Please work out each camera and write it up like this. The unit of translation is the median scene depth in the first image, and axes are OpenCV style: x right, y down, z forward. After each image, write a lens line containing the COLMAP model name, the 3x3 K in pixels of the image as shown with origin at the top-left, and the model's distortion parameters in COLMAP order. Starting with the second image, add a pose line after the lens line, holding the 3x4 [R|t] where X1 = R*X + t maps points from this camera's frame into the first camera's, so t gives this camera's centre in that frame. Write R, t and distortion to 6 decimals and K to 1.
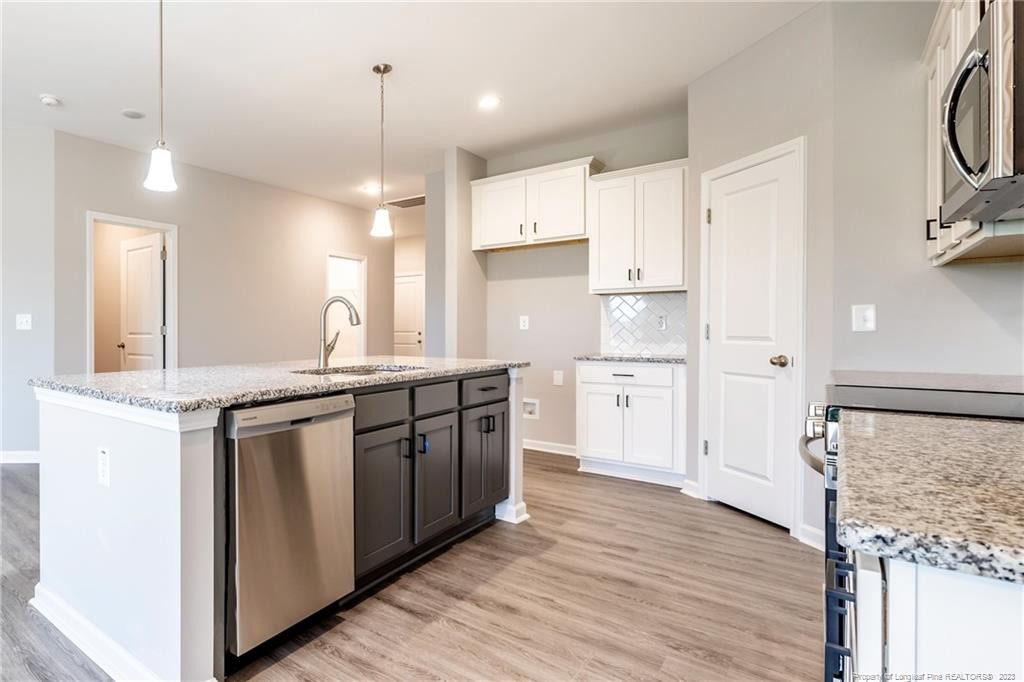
lens RADIAL K [[565.3, 0, 298.5], [0, 565.3, 334.6], [0, 0, 1]] dist [0.002385, -0.002311]
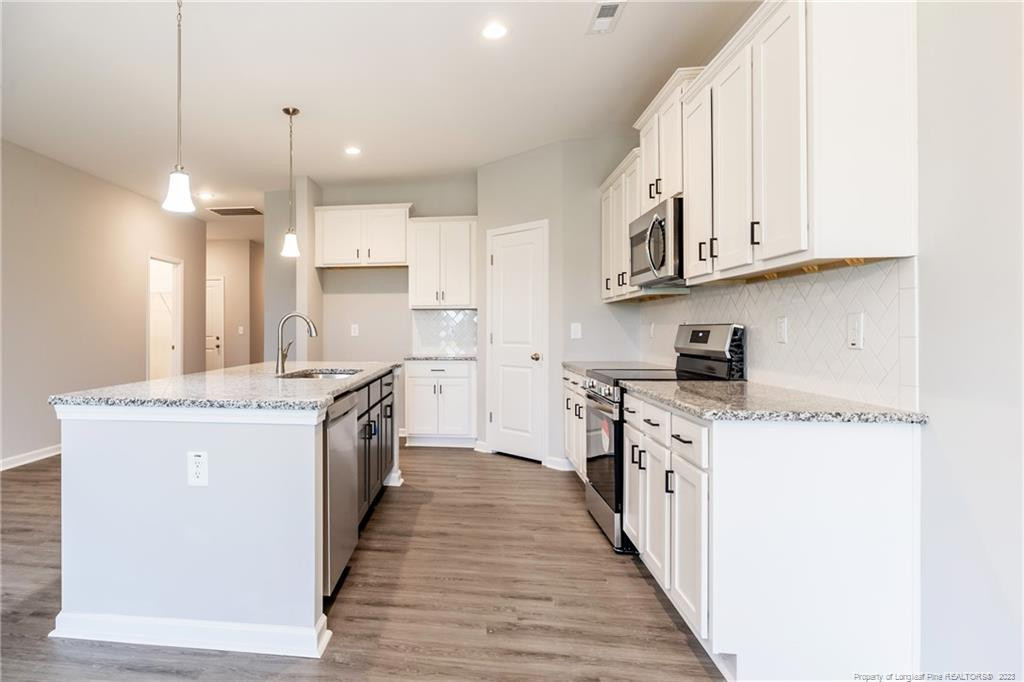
lens RADIAL K [[584.4, 0, 421.6], [0, 584.4, 332.4], [0, 0, 1]] dist [0.002040, 0.002304]
pose [[0.789400, -0.000834, 0.613879, -0.405024], [0.004739, 0.999978, -0.004734, -0.015764], [-0.613861, 0.006646, 0.789386, -0.103783]]
